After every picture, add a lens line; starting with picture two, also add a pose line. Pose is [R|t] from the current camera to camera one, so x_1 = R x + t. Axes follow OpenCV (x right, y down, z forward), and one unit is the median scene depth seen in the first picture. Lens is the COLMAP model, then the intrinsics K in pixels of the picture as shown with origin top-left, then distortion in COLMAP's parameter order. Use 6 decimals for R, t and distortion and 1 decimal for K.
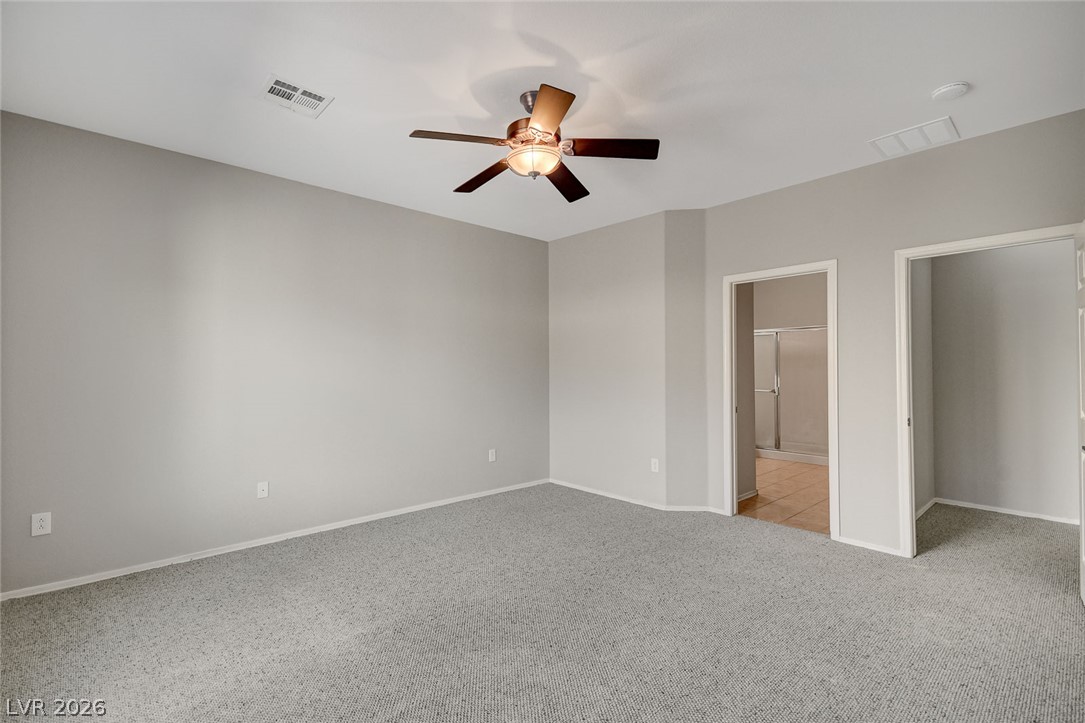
lens RADIAL K [[483.9, 0, 542.6], [0, 483.9, 366.3], [0, 0, 1]] dist [-0.000298, -0.000305]
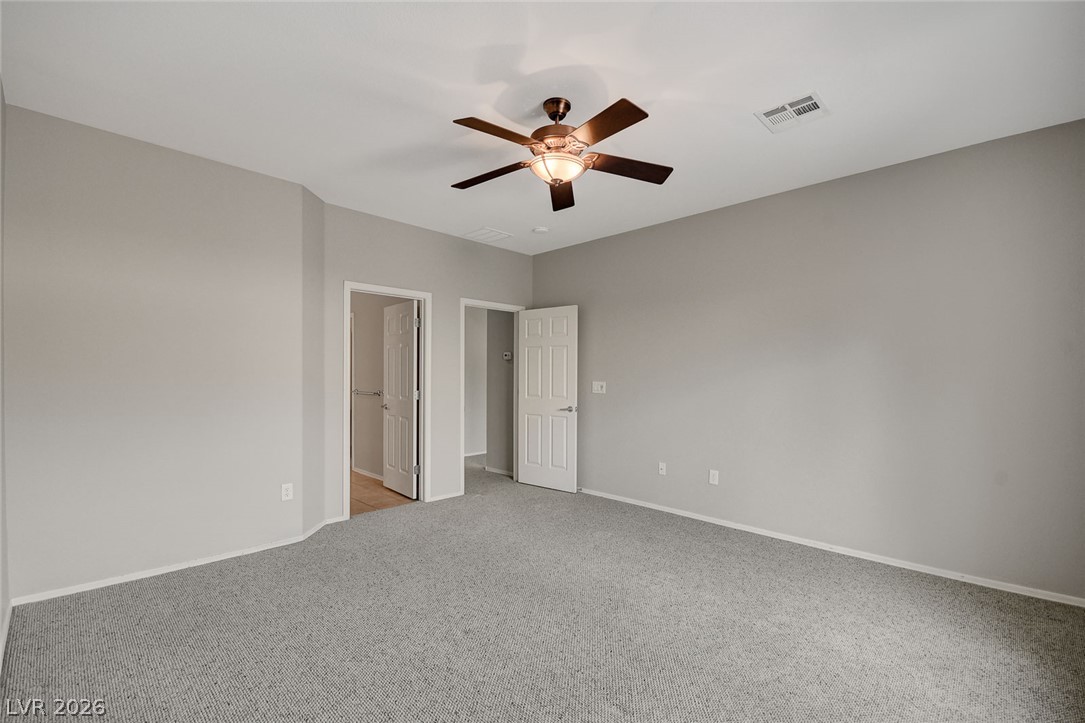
lens RADIAL K [[461.5, 0, 539.5], [0, 461.5, 376.5], [0, 0, 1]] dist [0.000300, 0.000002]
pose [[-0.038764, -0.004774, 0.999237, -0.588183], [-0.011350, 0.999926, 0.004337, 0.001614], [-0.999184, -0.011173, -0.038816, 0.636892]]
